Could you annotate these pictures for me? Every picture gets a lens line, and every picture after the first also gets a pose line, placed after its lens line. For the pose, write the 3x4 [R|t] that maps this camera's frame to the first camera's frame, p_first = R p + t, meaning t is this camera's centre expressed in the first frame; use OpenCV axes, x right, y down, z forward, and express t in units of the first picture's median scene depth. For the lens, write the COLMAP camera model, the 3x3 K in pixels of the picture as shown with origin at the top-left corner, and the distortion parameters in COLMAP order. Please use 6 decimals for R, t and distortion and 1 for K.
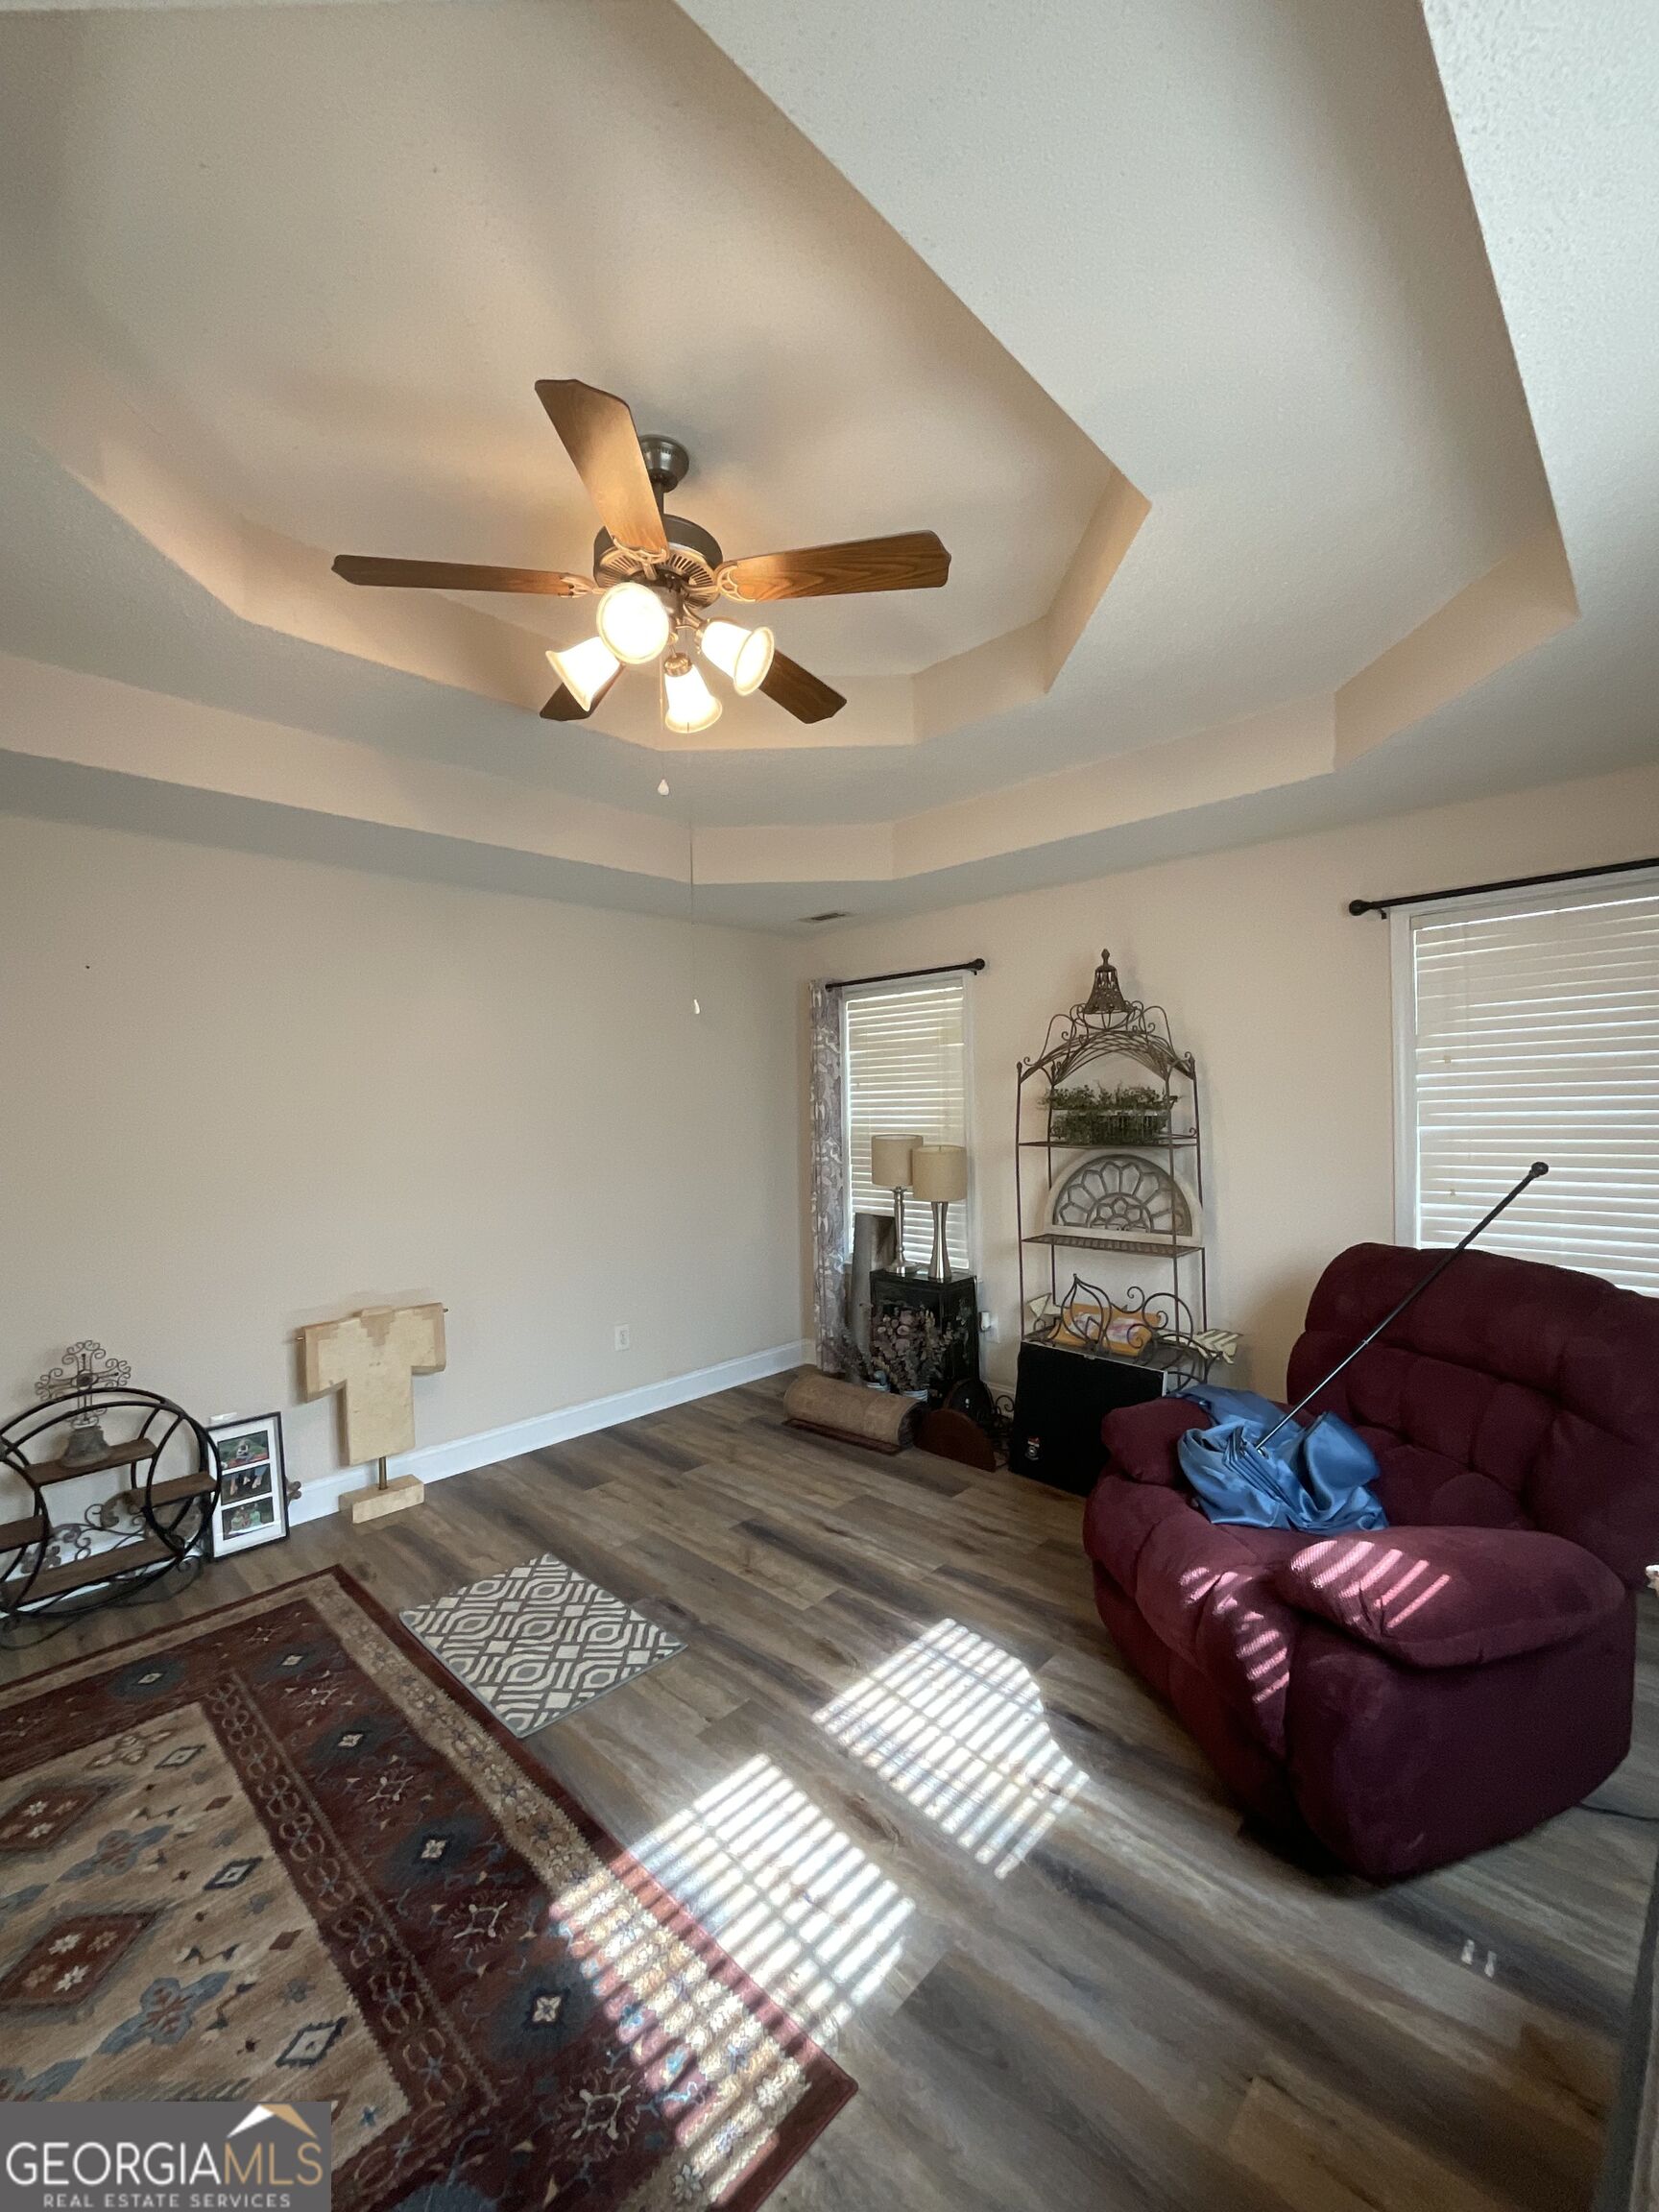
lens RADIAL K [[897.3, 0, 821.4], [0, 897.3, 1108.9], [0, 0, 1]] dist [0.004582, -0.001260]
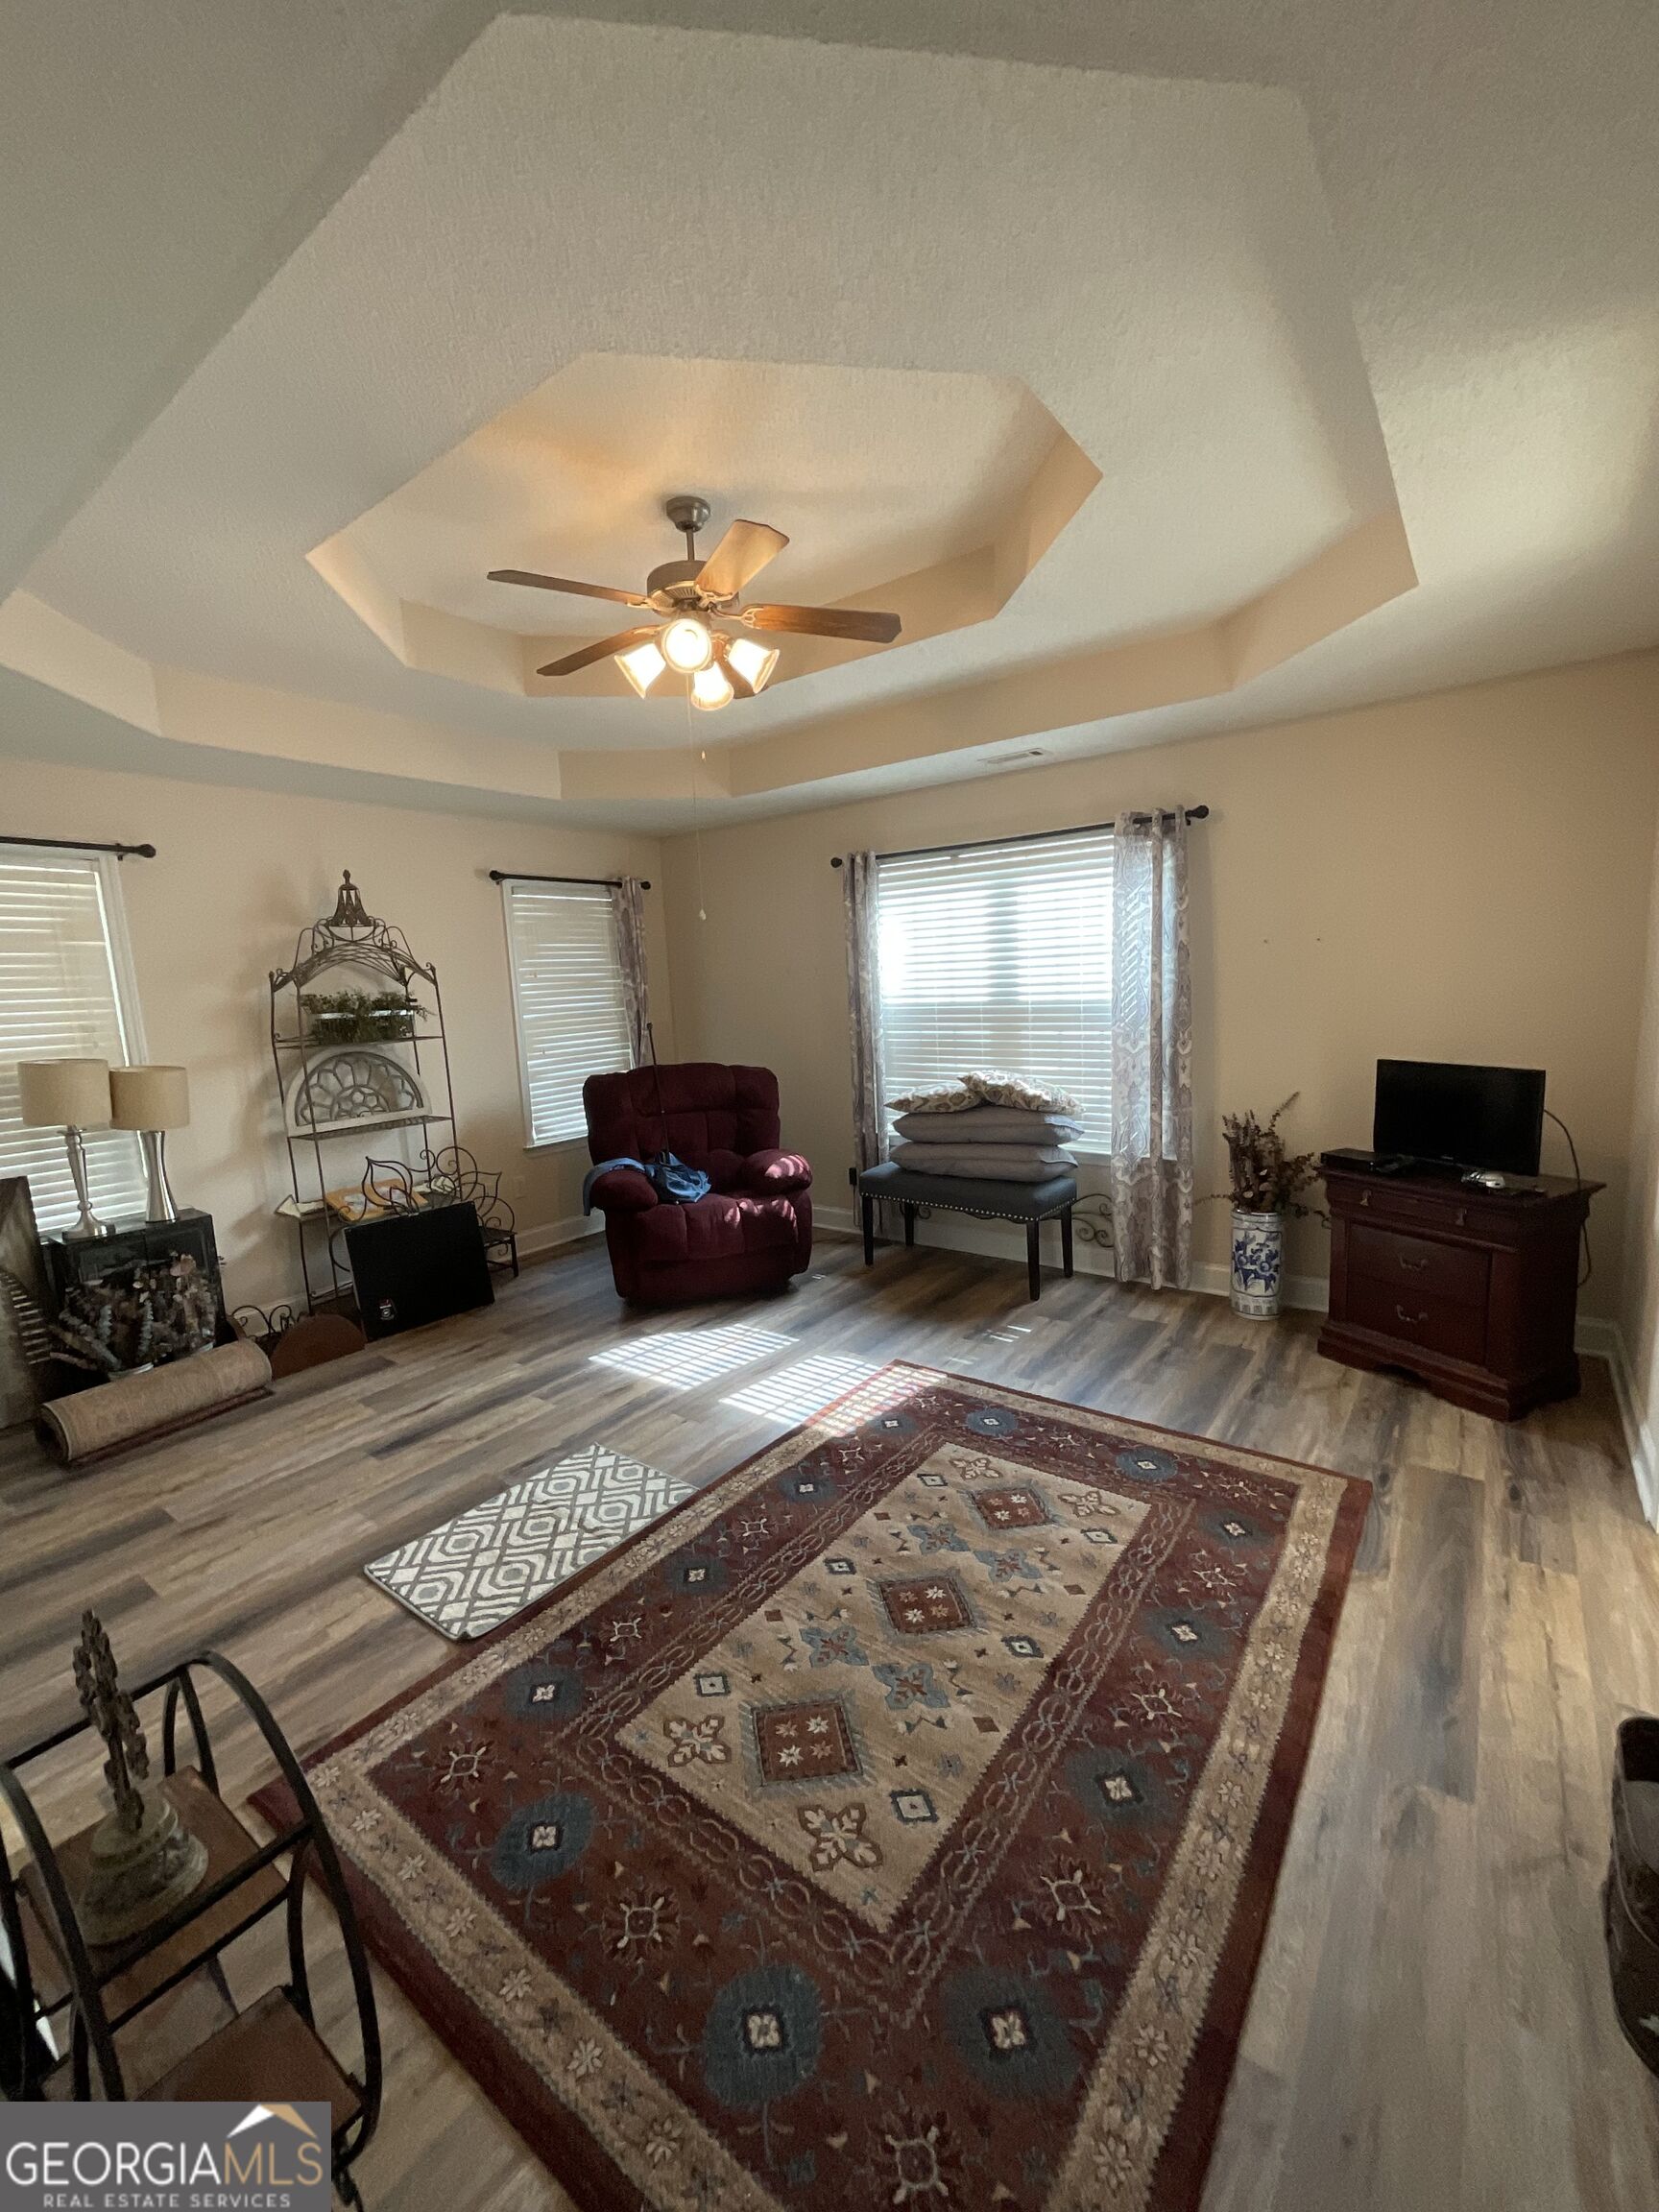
lens RADIAL K [[897.3, 0, 826.3], [0, 897.3, 1113.1], [0, 0, 1]] dist [0.004582, -0.001260]
pose [[-0.130424, -0.116426, 0.984599, -1.292745], [0.055076, 0.990697, 0.124442, 0.026657], [-0.989927, 0.070458, -0.122798, 0.792210]]
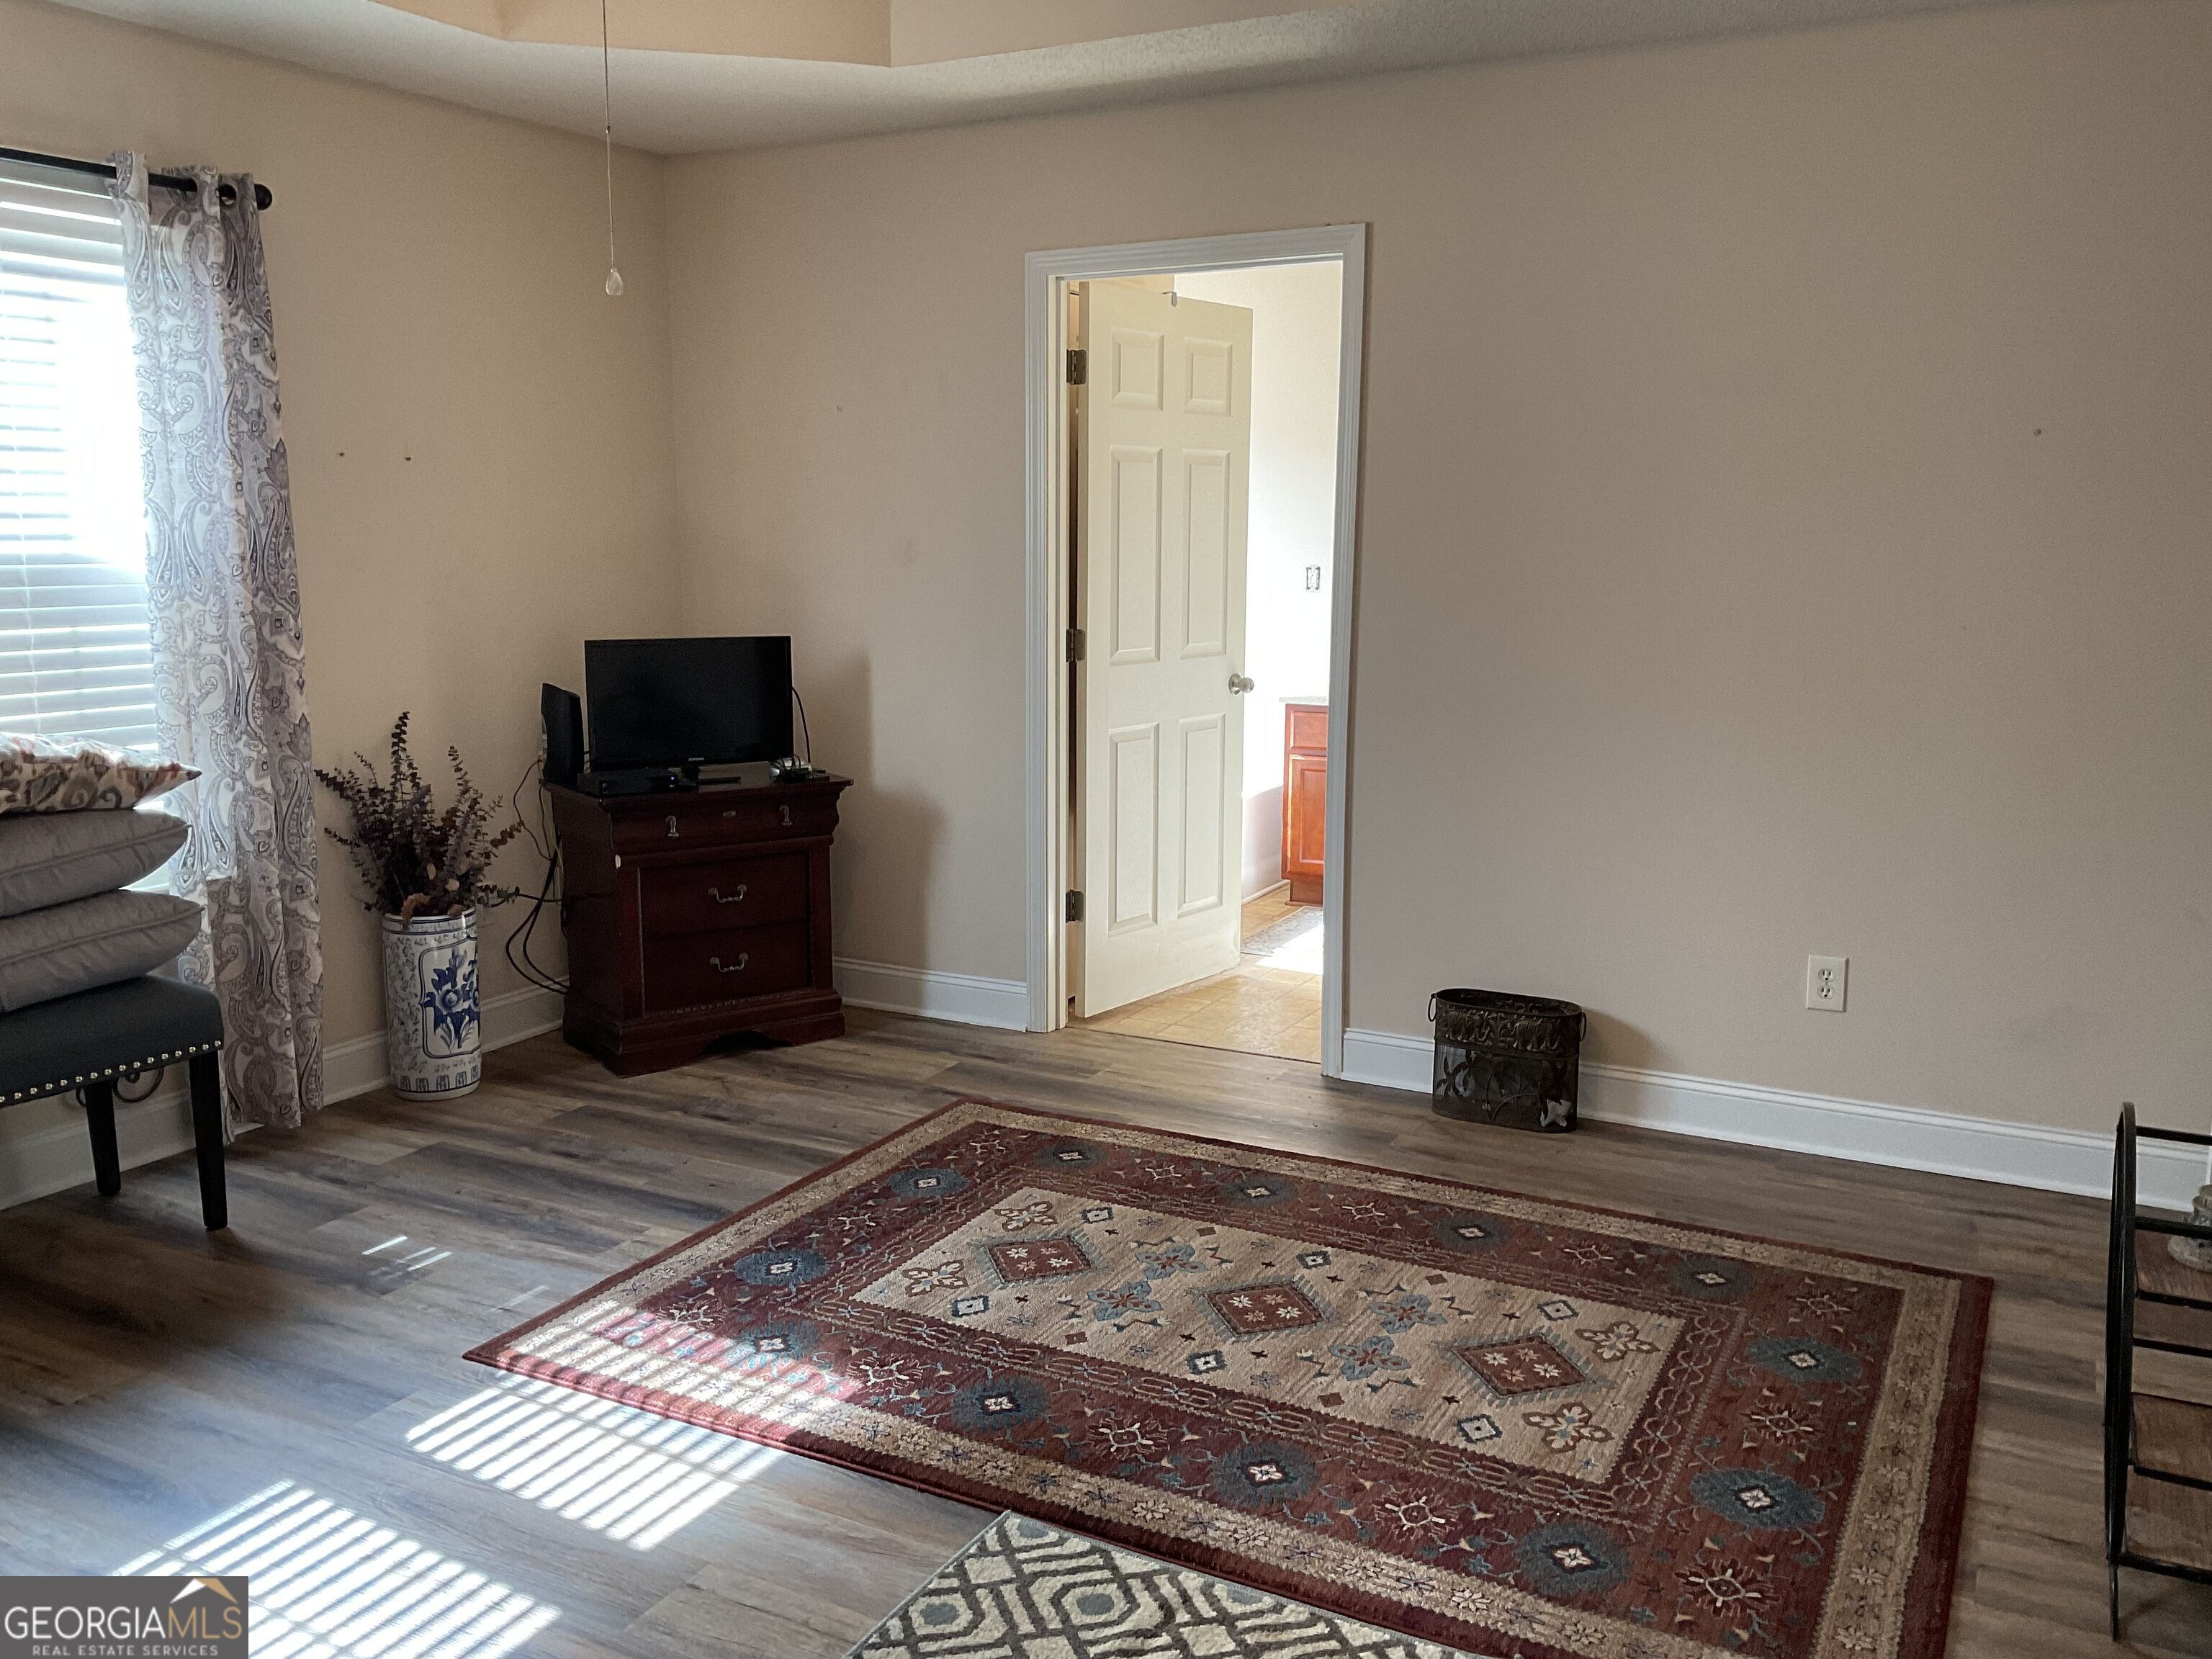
lens RADIAL K [[1800.8, 0, 1089.5], [0, 1800.8, 835.4], [0, 0, 1]] dist [0.032890, -0.008998]
pose [[-0.960475, 0.067164, -0.270143, -0.077376], [0.017853, 0.983321, 0.181000, 0.024950], [0.277794, 0.169023, -0.945654, 1.762355]]
